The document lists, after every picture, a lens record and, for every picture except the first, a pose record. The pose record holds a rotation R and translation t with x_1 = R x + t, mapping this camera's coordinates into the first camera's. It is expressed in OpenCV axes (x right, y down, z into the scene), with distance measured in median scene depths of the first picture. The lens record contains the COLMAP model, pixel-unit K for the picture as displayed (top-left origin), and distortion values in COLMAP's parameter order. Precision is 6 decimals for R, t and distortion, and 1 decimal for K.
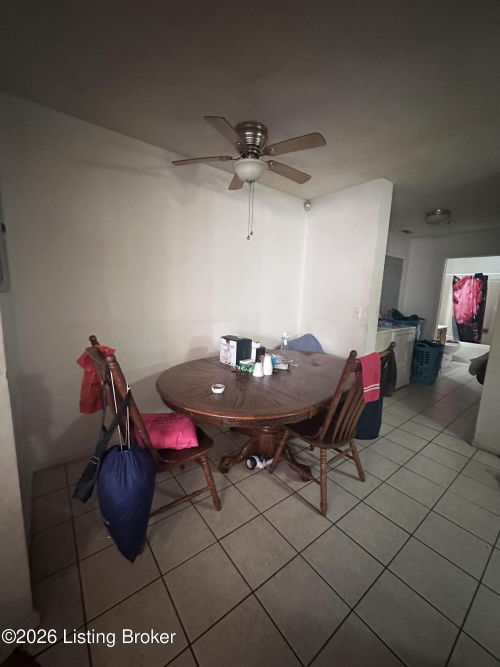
lens RADIAL K [[262.2, 0, 250.7], [0, 262.2, 332.2], [0, 0, 1]] dist [-0.005576, 0.000561]
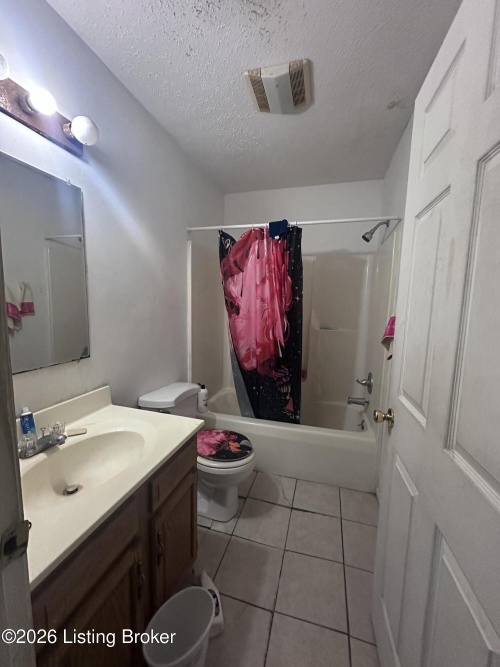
lens RADIAL K [[262.2, 0, 248.2], [0, 262.2, 333.6], [0, 0, 1]] dist [-0.005576, 0.000561]
pose [[0.801303, -0.089819, 0.591478, 0.610411], [0.101477, 0.994745, 0.013582, -0.089390], [-0.589590, 0.049138, 0.806206, 0.733331]]
